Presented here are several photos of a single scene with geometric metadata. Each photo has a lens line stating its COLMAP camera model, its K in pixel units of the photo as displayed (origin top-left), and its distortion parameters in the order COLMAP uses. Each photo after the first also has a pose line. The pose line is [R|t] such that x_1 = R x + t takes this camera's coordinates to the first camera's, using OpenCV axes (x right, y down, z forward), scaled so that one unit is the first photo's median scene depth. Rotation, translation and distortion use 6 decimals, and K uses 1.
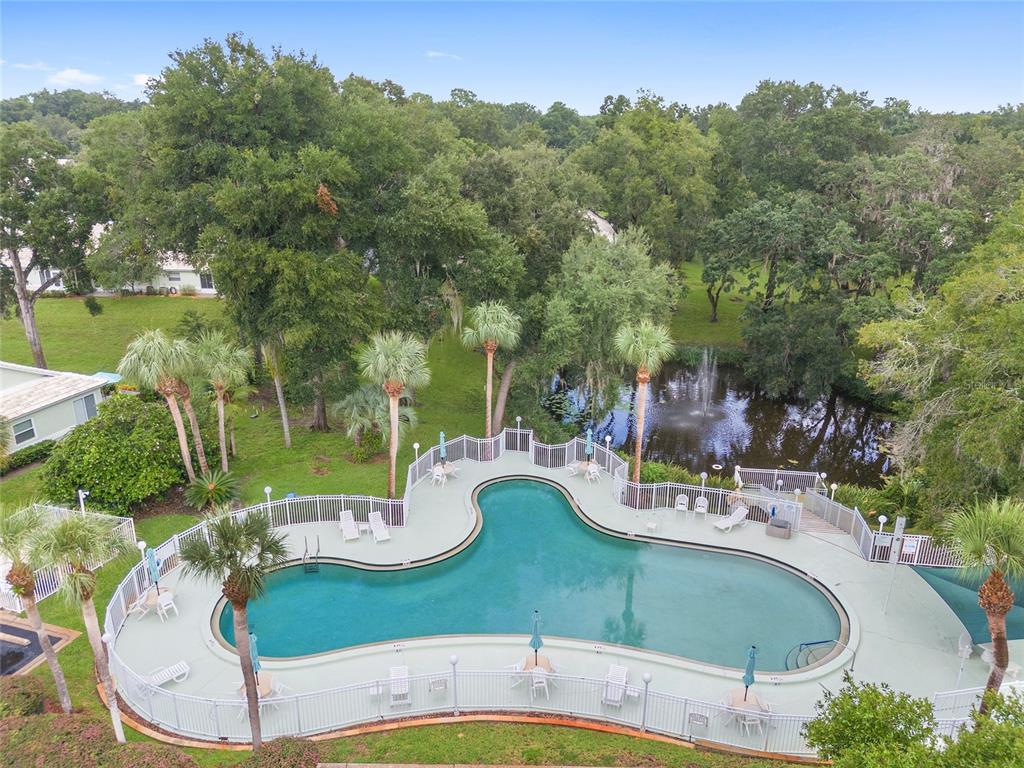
lens RADIAL K [[733.1, 0, 511.7], [0, 733.1, 392.7], [0, 0, 1]] dist [0.066531, -0.077818]
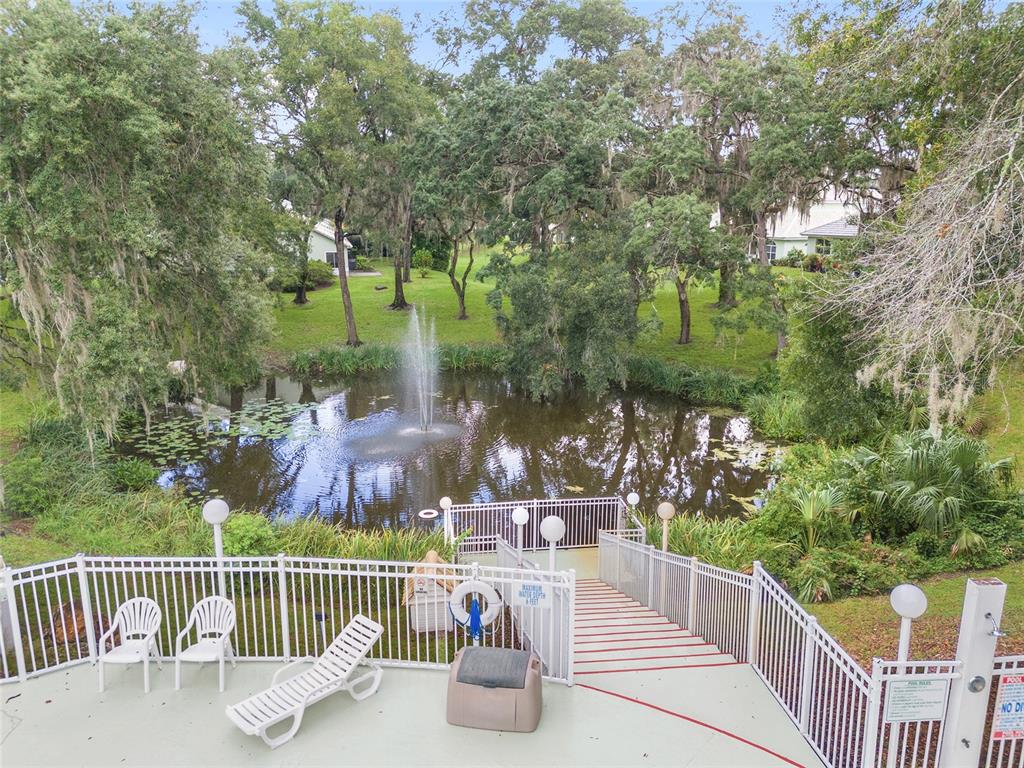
lens RADIAL K [[733.1, 0, 511.7], [0, 733.1, 392.7], [0, 0, 1]] dist [0.066531, -0.077818]
pose [[0.964445, -0.061847, 0.256946, 0.245622], [0.091441, 0.990274, -0.104863, 0.089374], [-0.247962, 0.124630, 0.960720, 0.595484]]
